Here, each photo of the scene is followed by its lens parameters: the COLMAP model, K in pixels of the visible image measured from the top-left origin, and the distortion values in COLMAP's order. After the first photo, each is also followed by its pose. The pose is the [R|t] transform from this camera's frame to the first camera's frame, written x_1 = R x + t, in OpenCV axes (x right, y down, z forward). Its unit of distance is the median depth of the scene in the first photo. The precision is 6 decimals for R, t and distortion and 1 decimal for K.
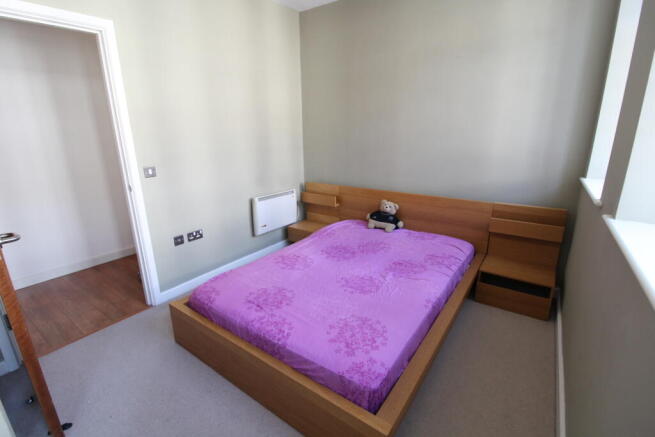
lens RADIAL K [[305.2, 0, 323.7], [0, 305.2, 219.3], [0, 0, 1]] dist [-0.000514, -0.000331]
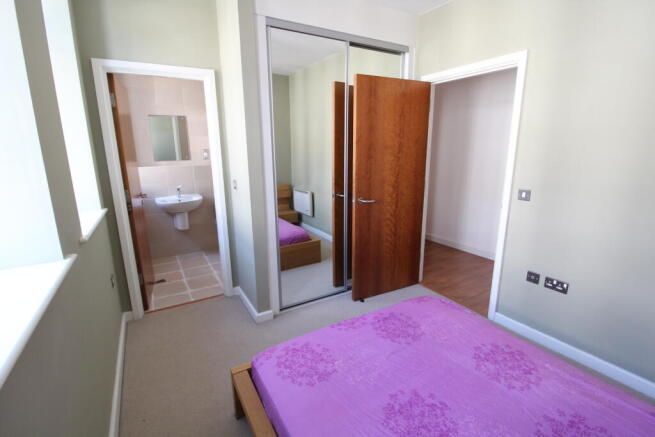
lens RADIAL K [[305.2, 0, 323.7], [0, 305.2, 219.3], [0, 0, 1]] dist [-0.000514, -0.000331]
pose [[-0.416710, 0.223826, -0.881053, 0.560180], [-0.237565, 0.908717, 0.343215, -0.266127], [0.877448, 0.352329, -0.325498, 0.787672]]
